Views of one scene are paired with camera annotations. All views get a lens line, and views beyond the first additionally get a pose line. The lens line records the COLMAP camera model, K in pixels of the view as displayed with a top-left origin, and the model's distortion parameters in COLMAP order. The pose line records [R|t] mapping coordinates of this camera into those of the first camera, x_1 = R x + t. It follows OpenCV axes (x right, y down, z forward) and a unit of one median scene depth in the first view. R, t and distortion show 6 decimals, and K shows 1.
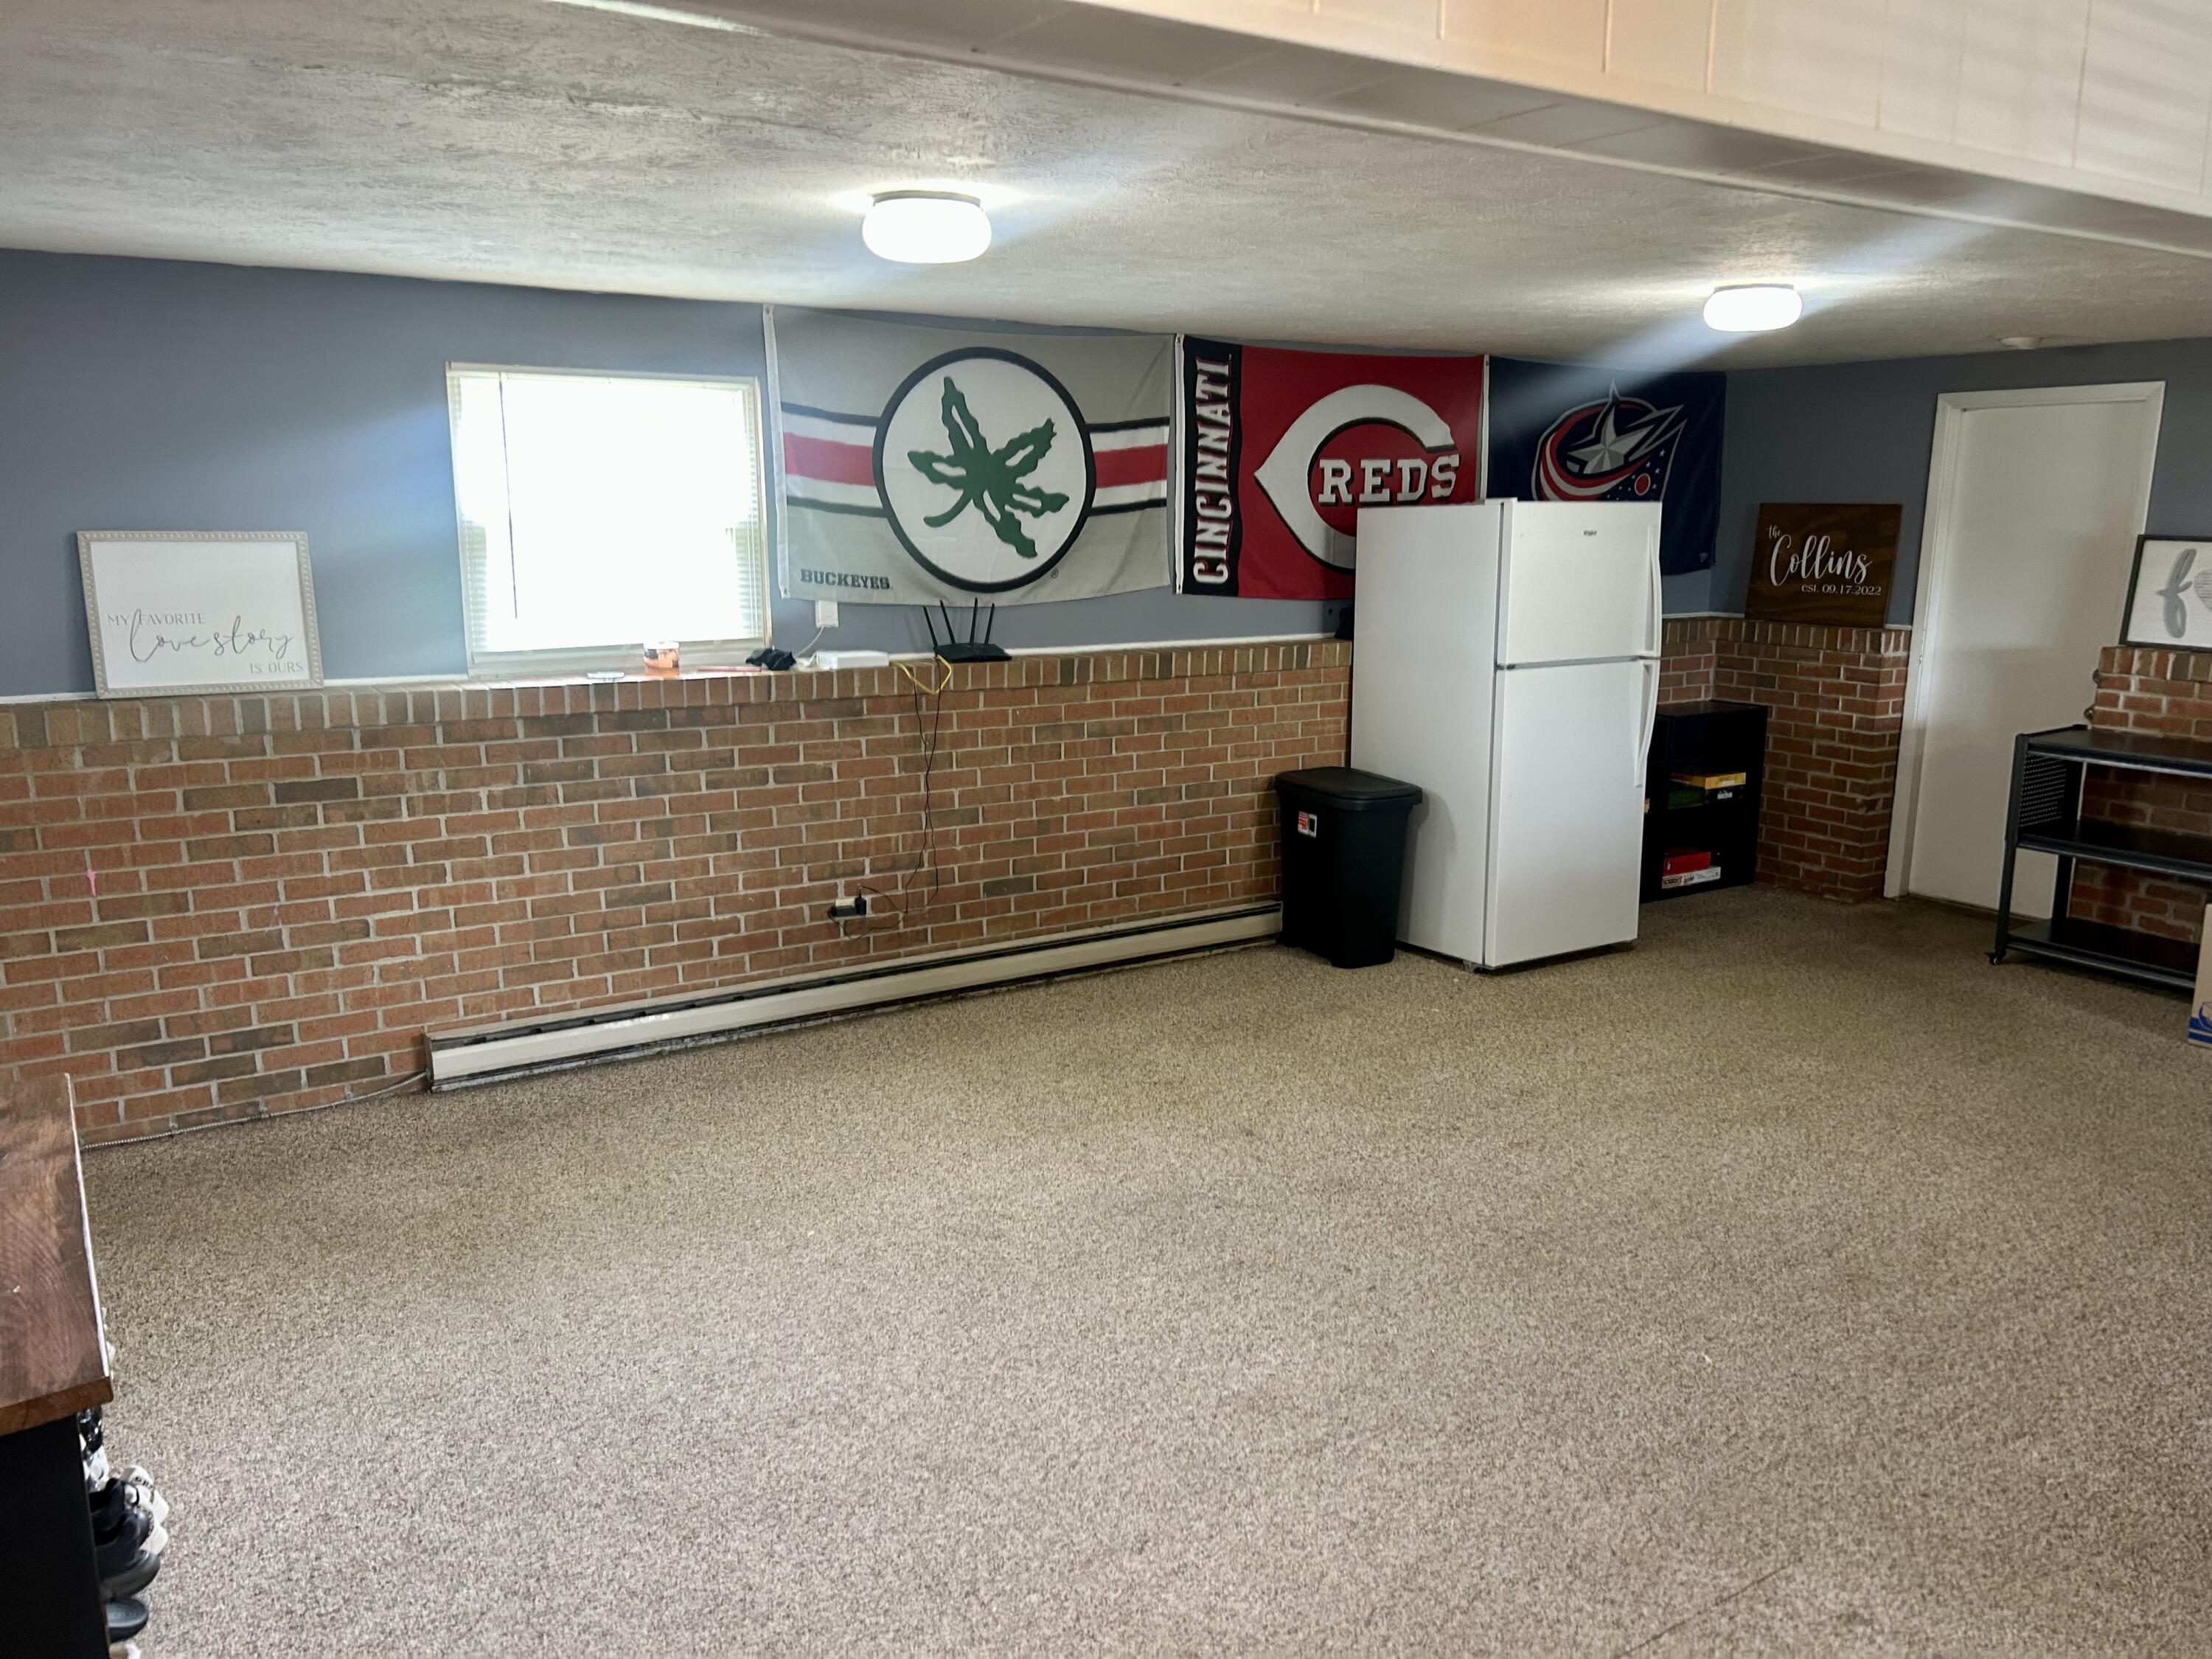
lens RADIAL K [[1675.9, 0, 1163.6], [0, 1675.9, 867.8], [0, 0, 1]] dist [0.053068, -0.063073]
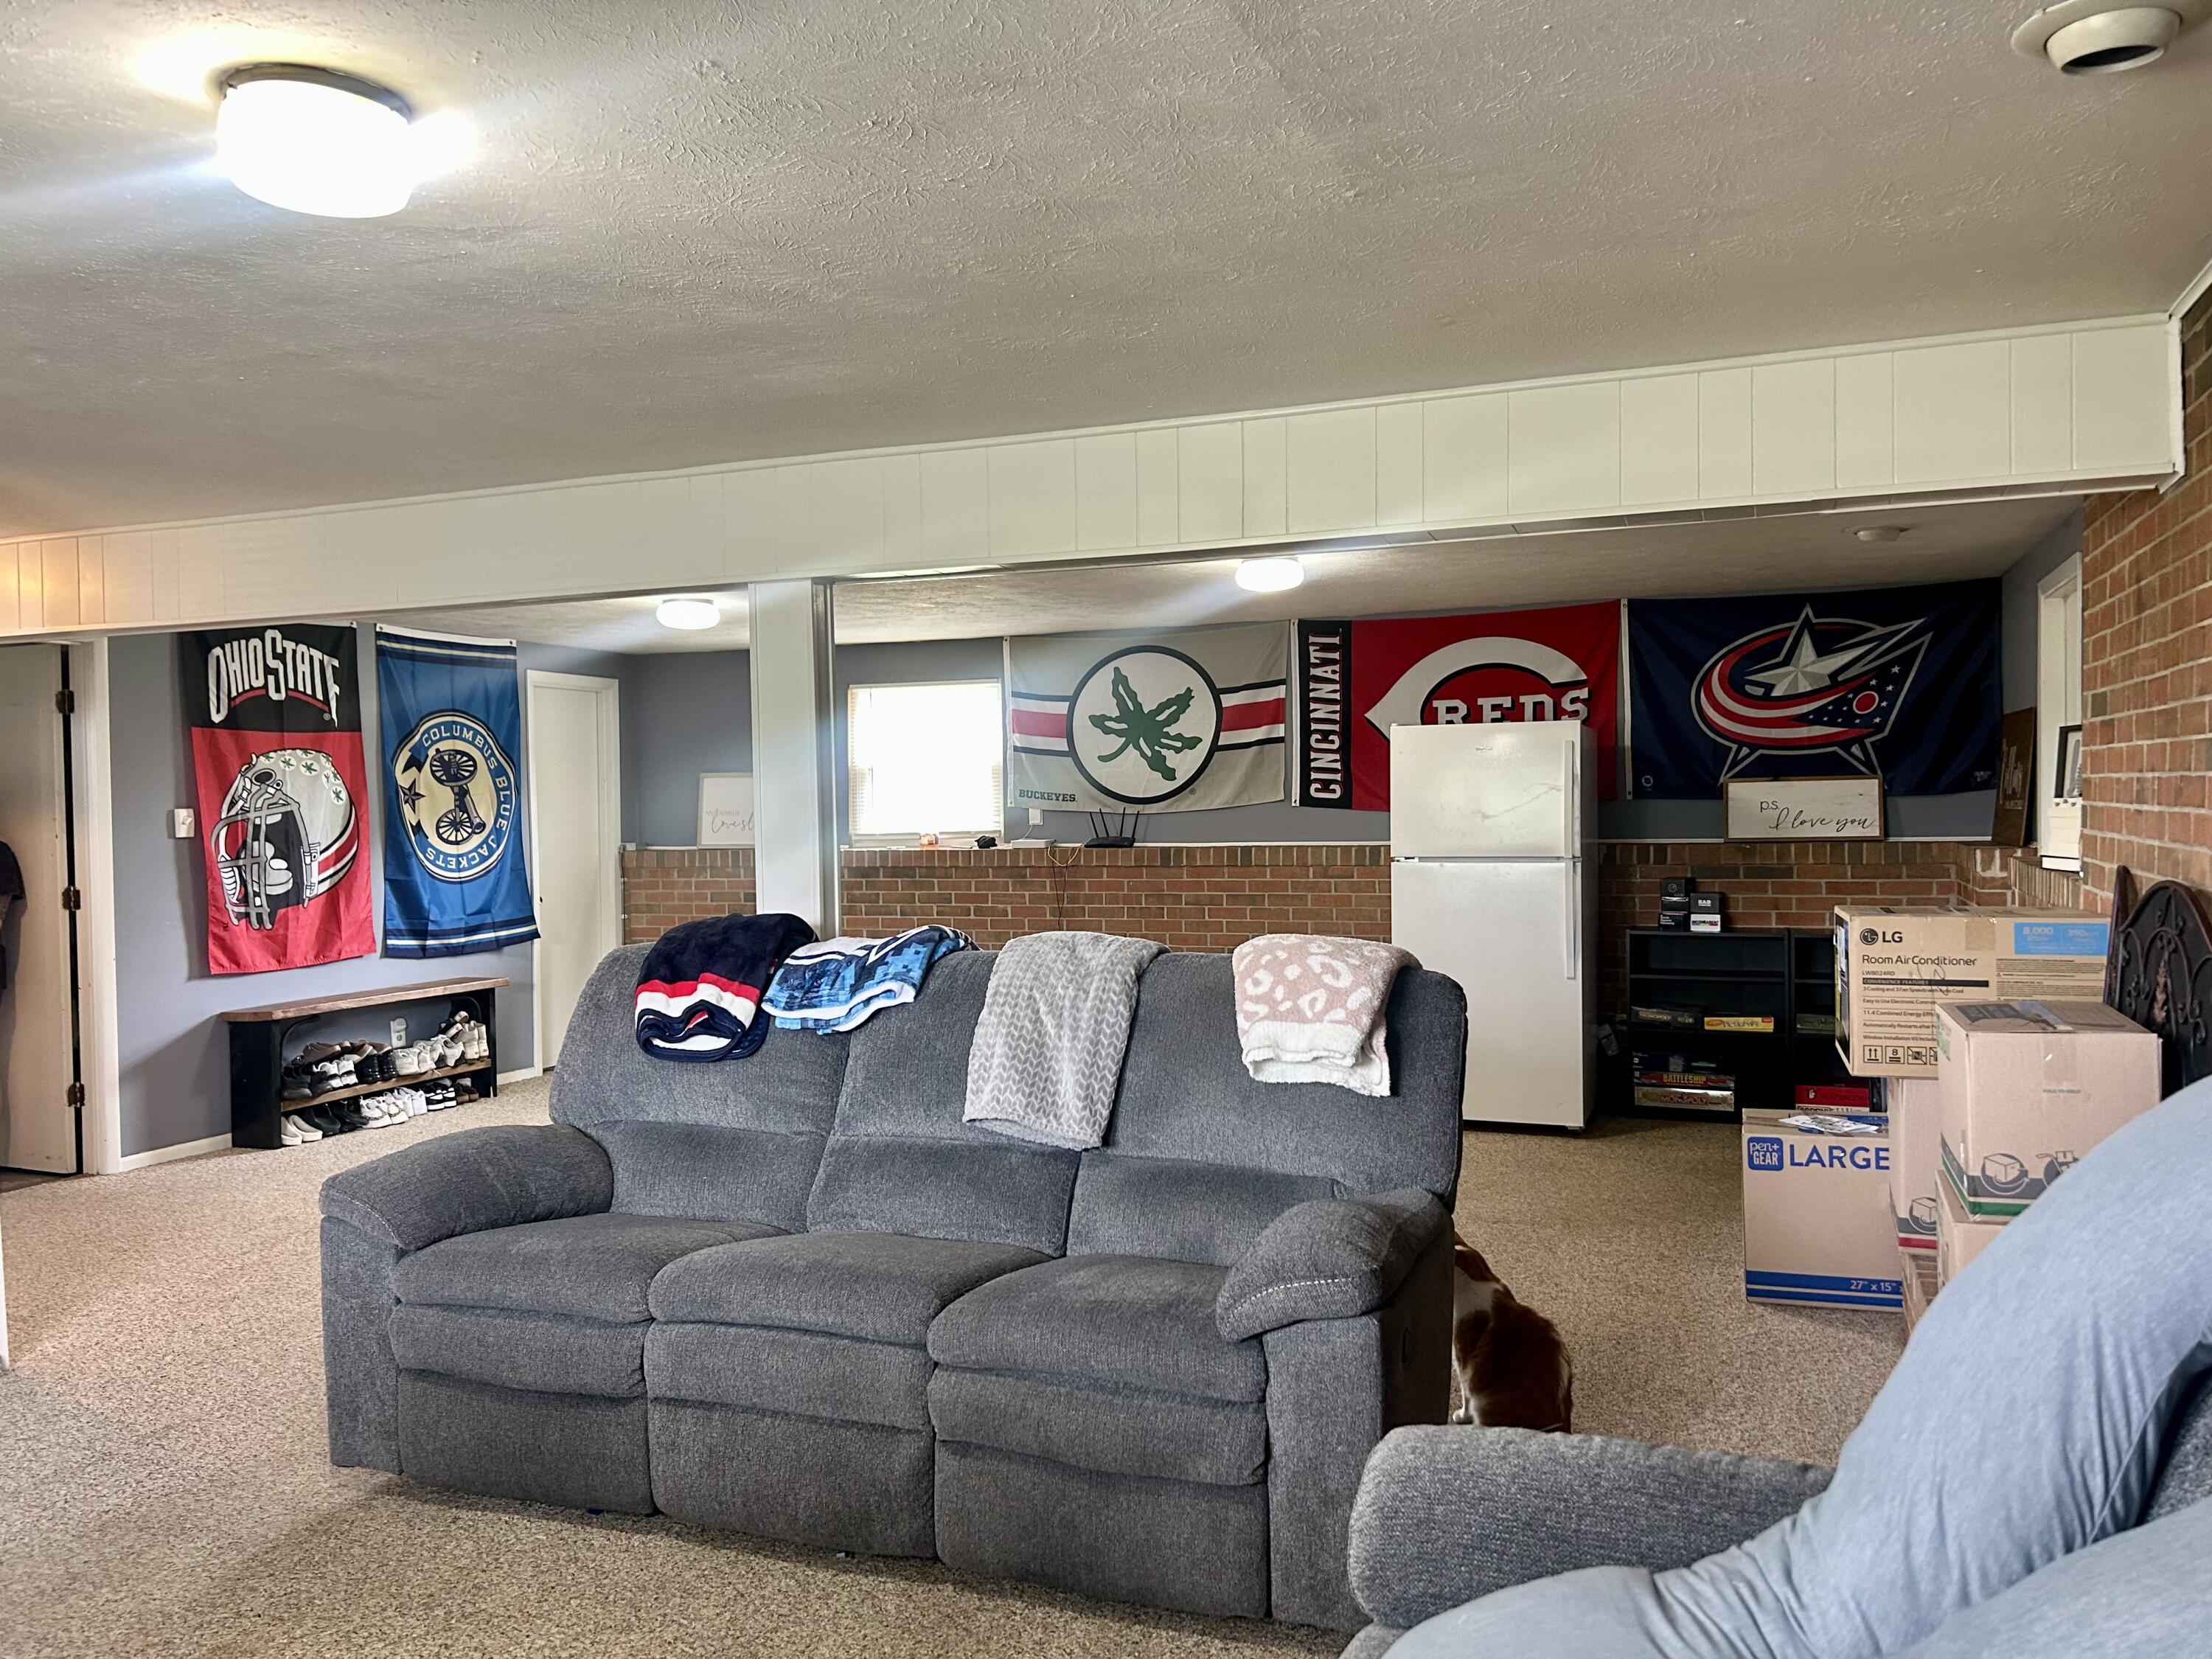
lens RADIAL K [[1675.9, 0, 1105.8], [0, 1675.9, 828.8], [0, 0, 1]] dist [0.053068, -0.063073]
pose [[0.573371, -0.002477, -0.819292, 1.115029], [-0.154125, 0.981816, -0.110830, 0.026368], [0.804668, 0.189820, 0.562563, 0.153168]]
